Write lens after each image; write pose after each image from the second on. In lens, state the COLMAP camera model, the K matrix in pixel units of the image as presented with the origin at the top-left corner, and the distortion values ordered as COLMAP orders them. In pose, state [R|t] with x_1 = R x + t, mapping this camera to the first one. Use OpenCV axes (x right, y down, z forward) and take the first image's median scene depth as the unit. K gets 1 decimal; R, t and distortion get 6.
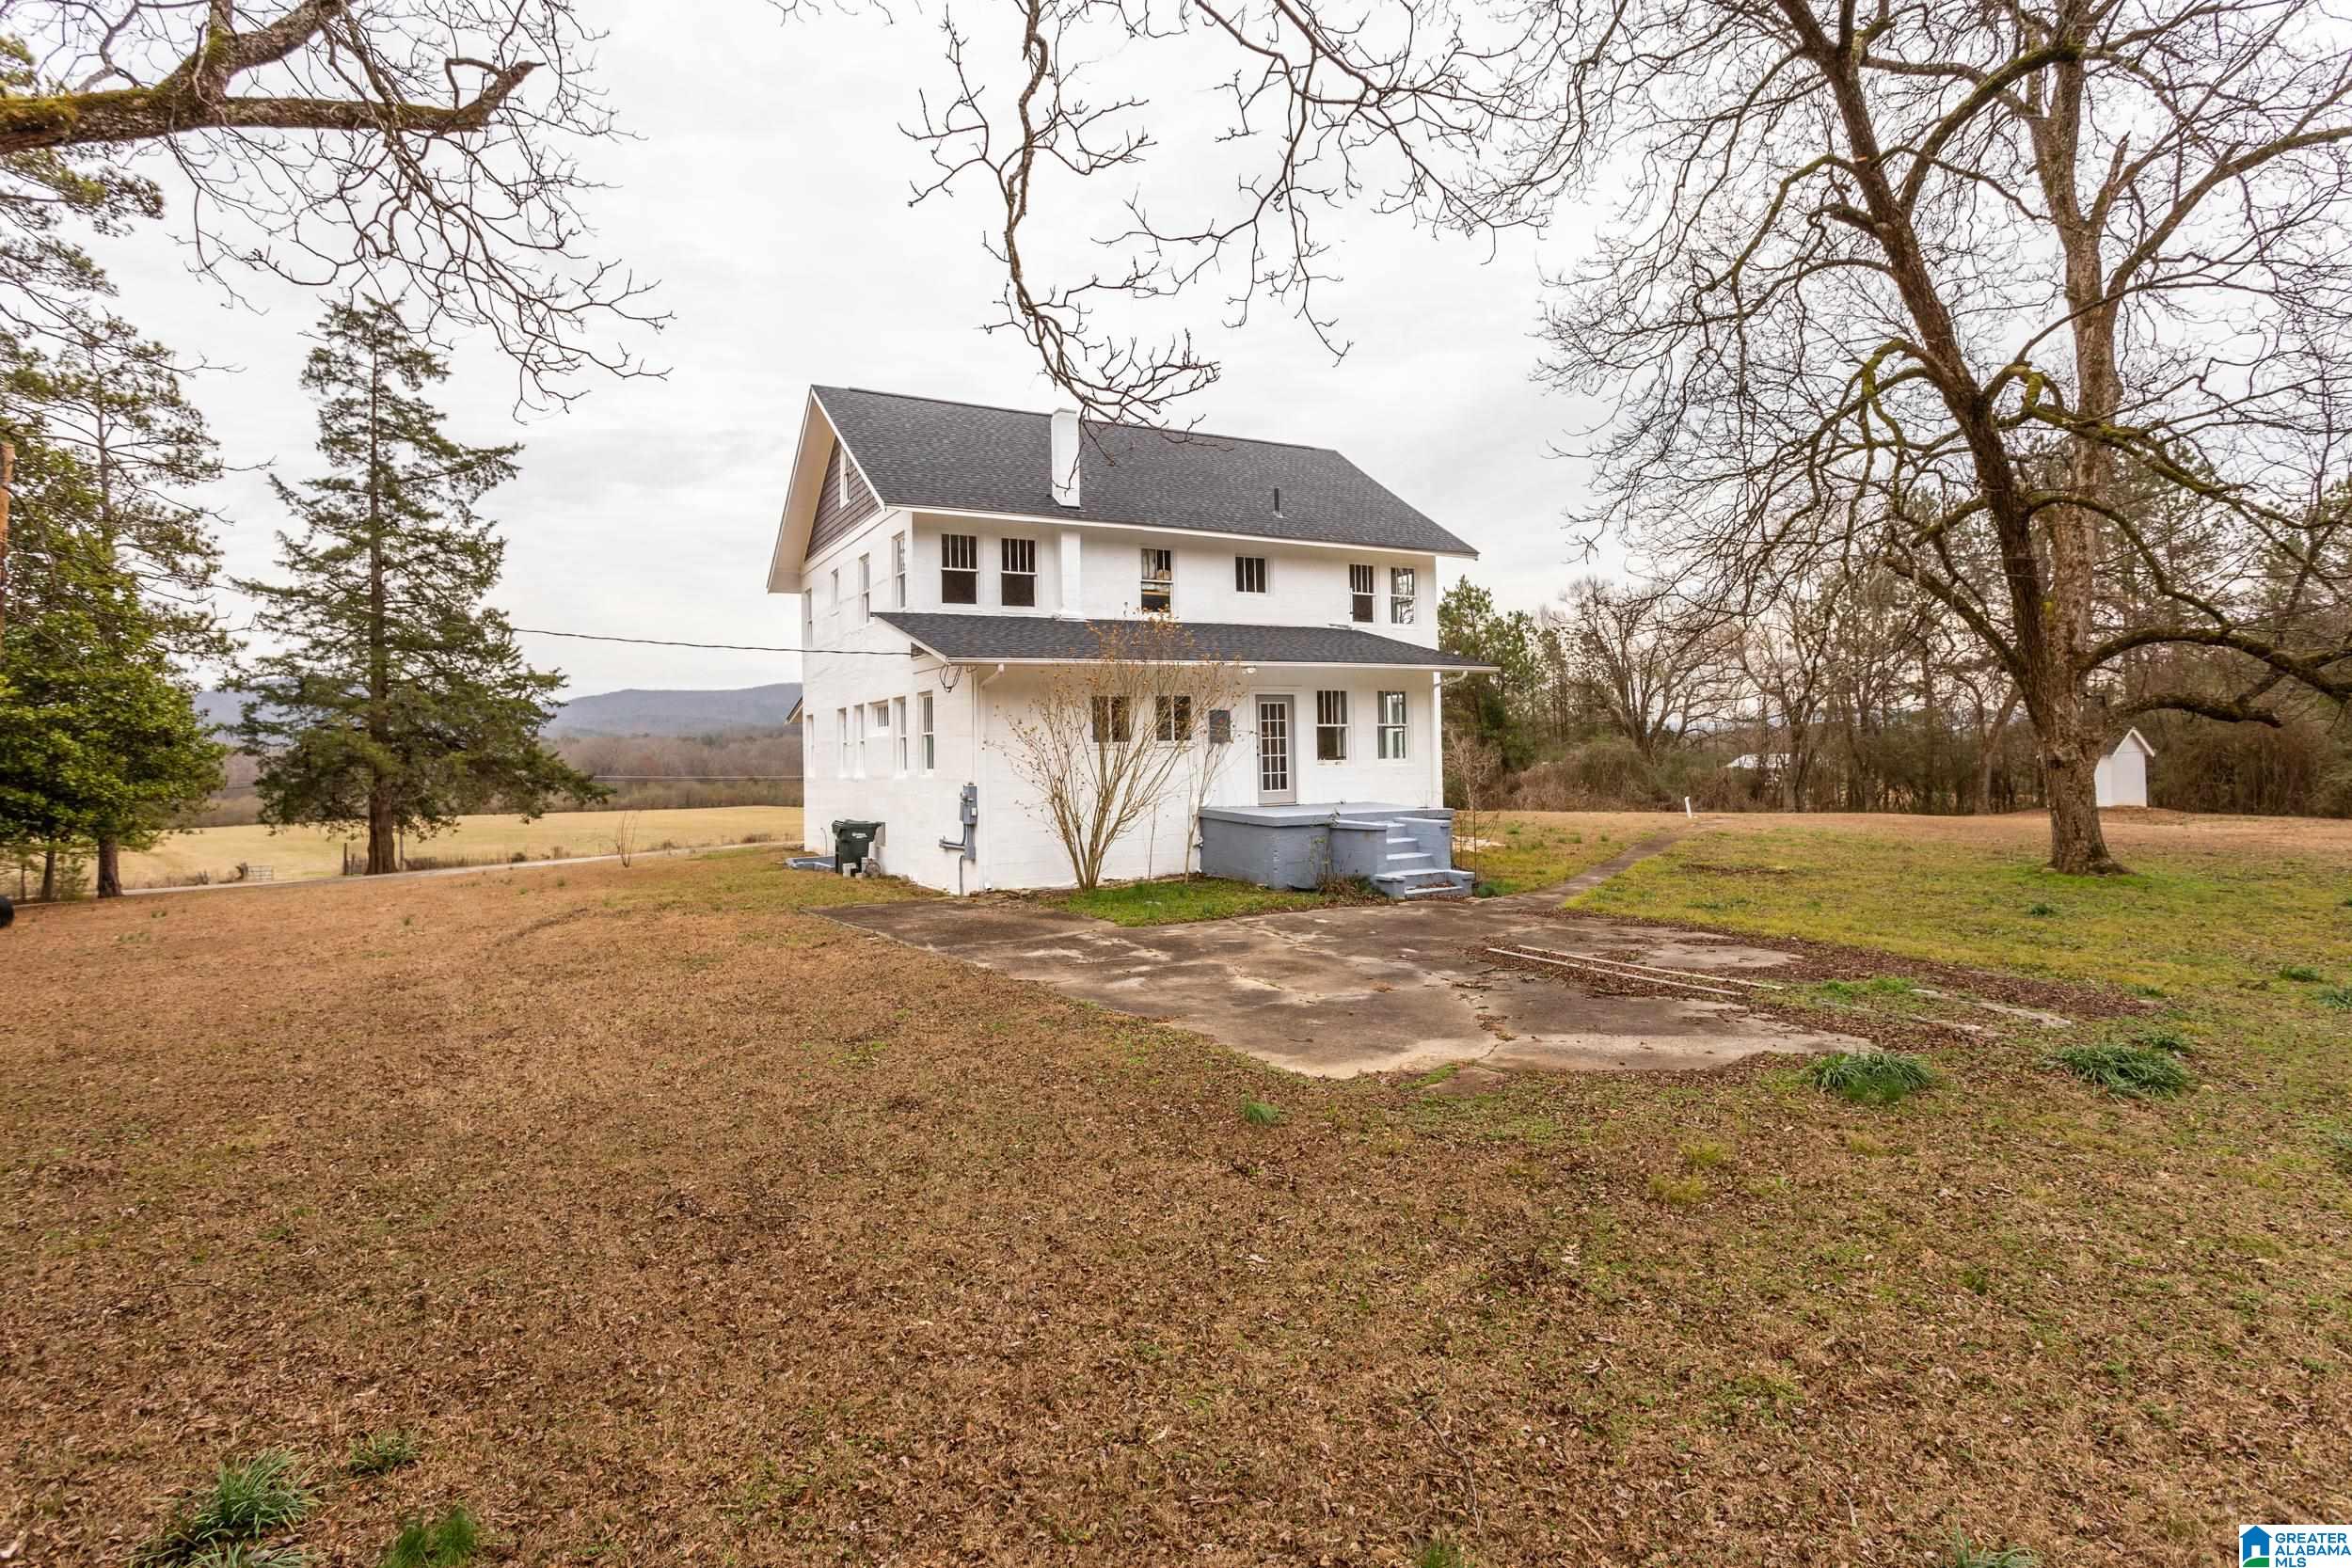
lens RADIAL K [[1189.5, 0, 1086.4], [0, 1189.5, 729.2], [0, 0, 1]] dist [0.001797, -0.001198]
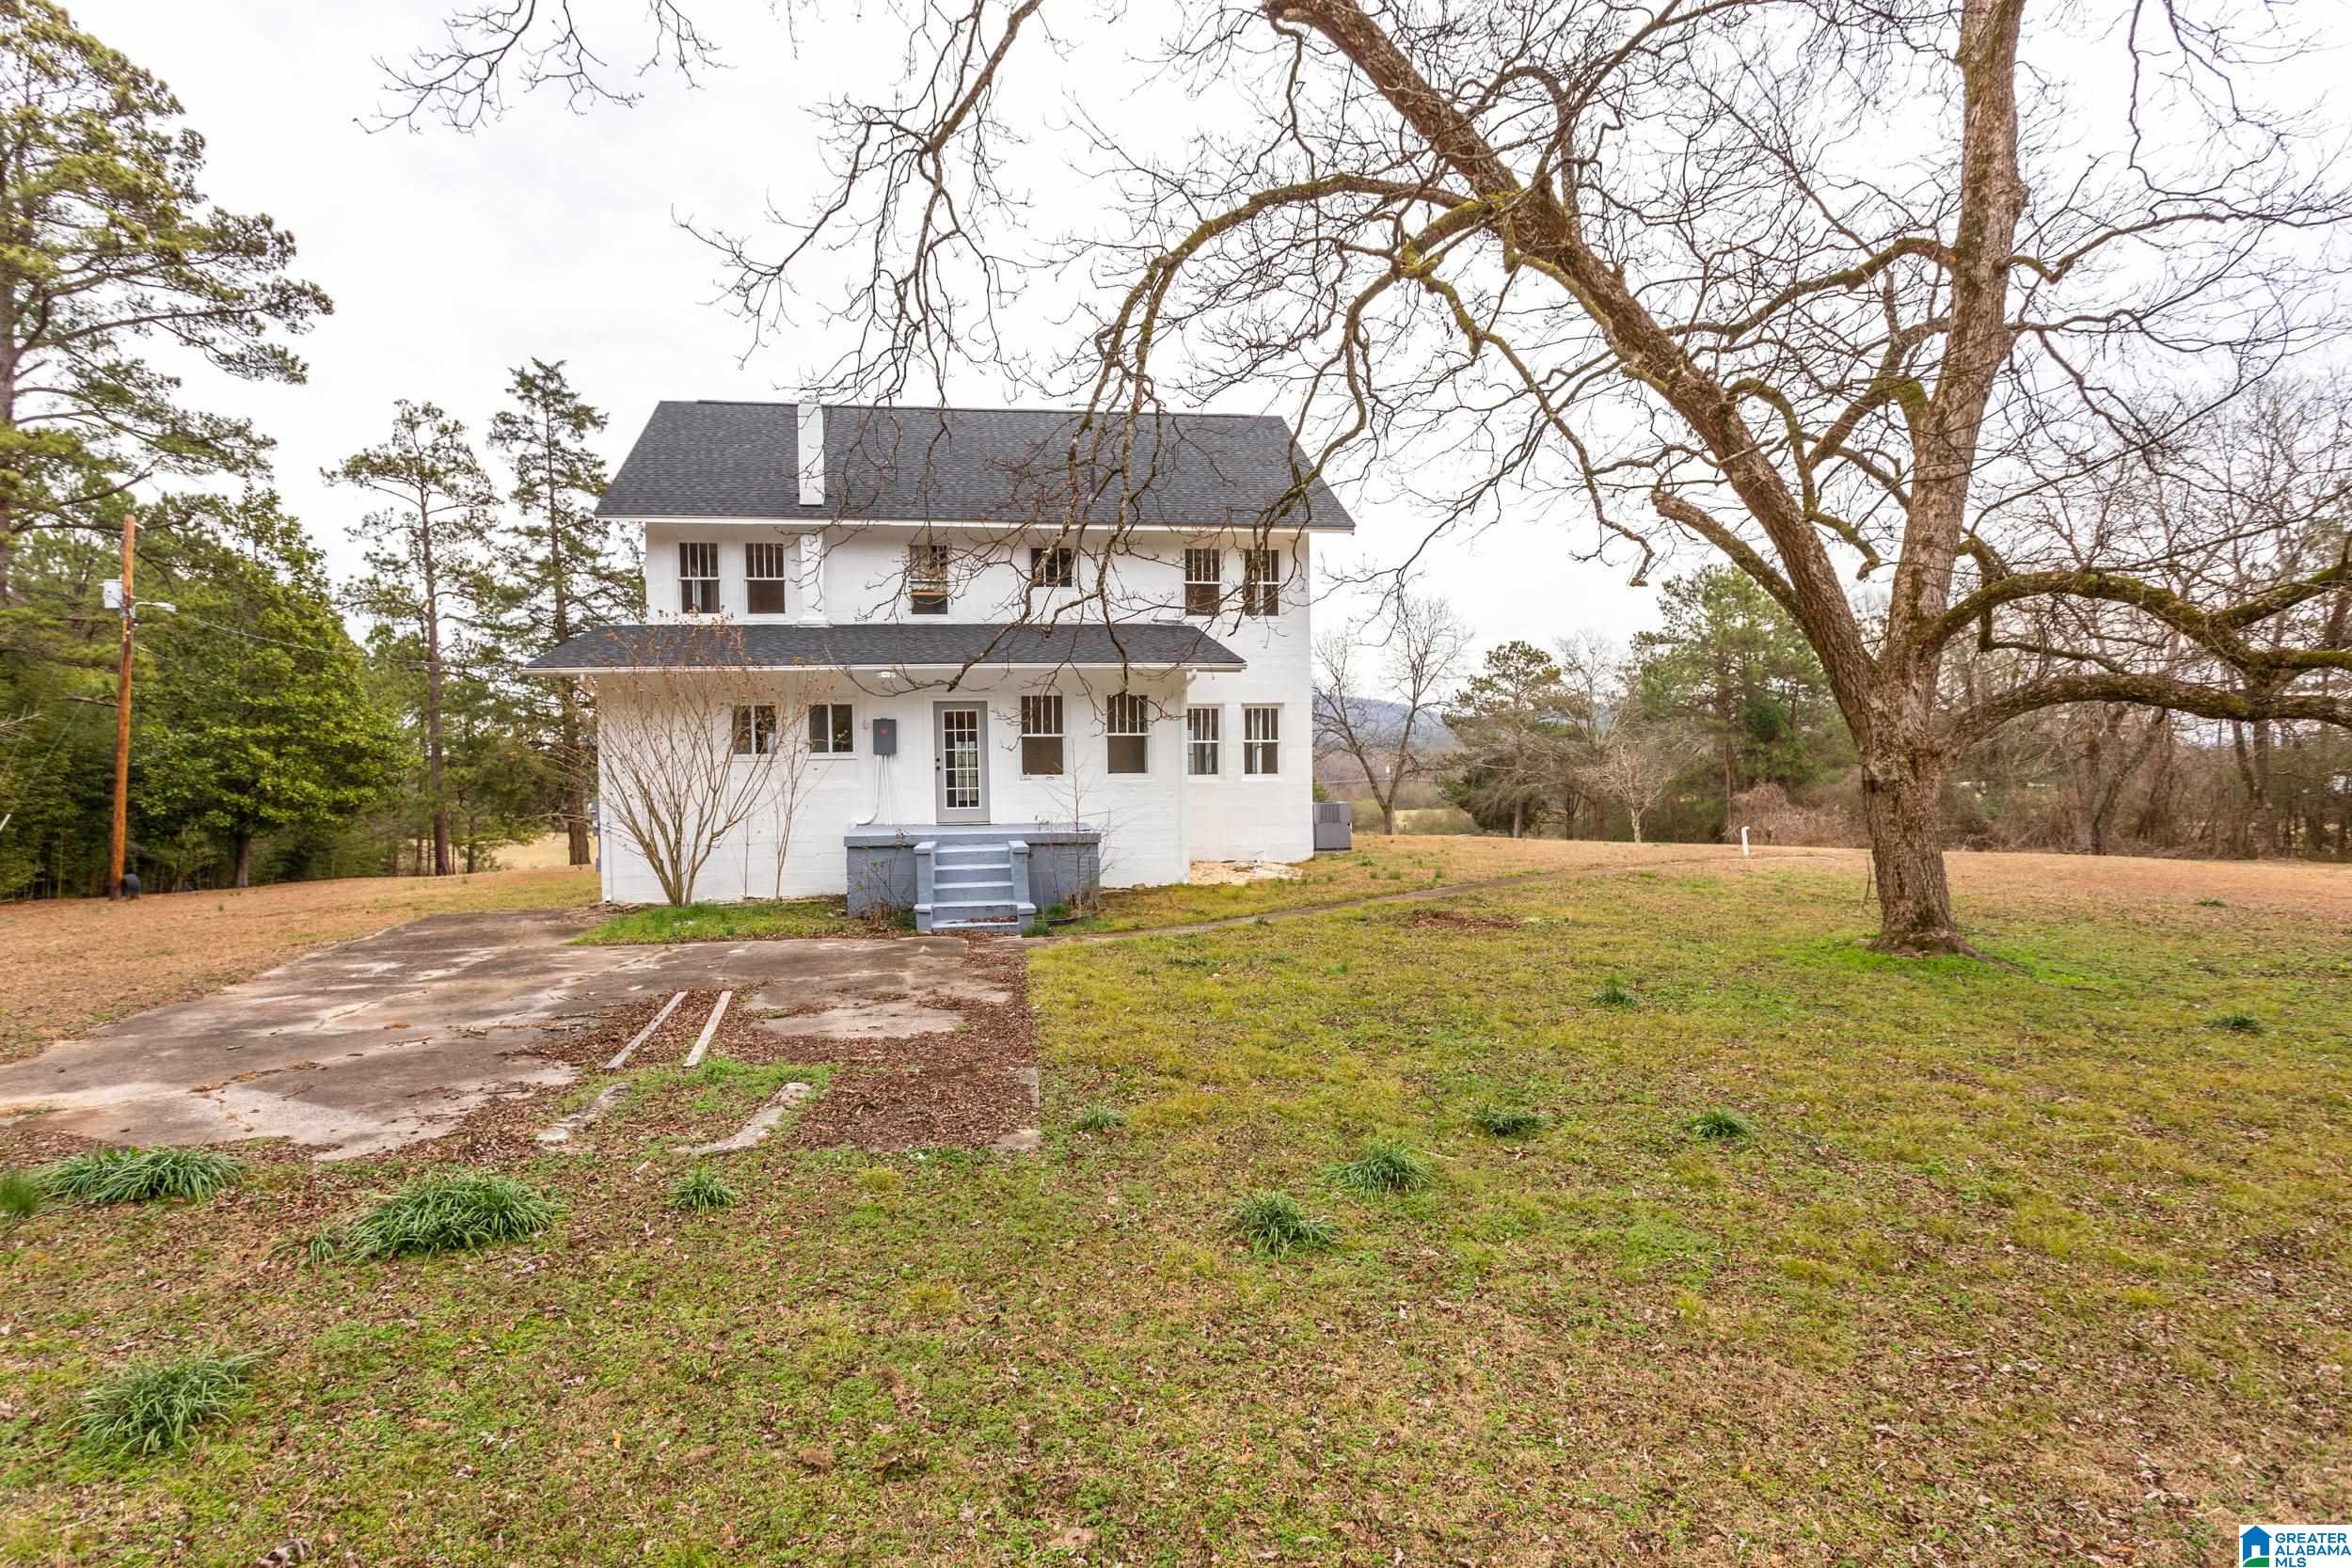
lens RADIAL K [[1189.5, 0, 1110.8], [0, 1189.5, 818.8], [0, 0, 1]] dist [0.001797, -0.001198]
pose [[0.937829, 0.018905, -0.346583, 0.505773], [0.003062, 0.998026, 0.062724, 0.002971], [0.347085, -0.059885, 0.935920, 0.169857]]
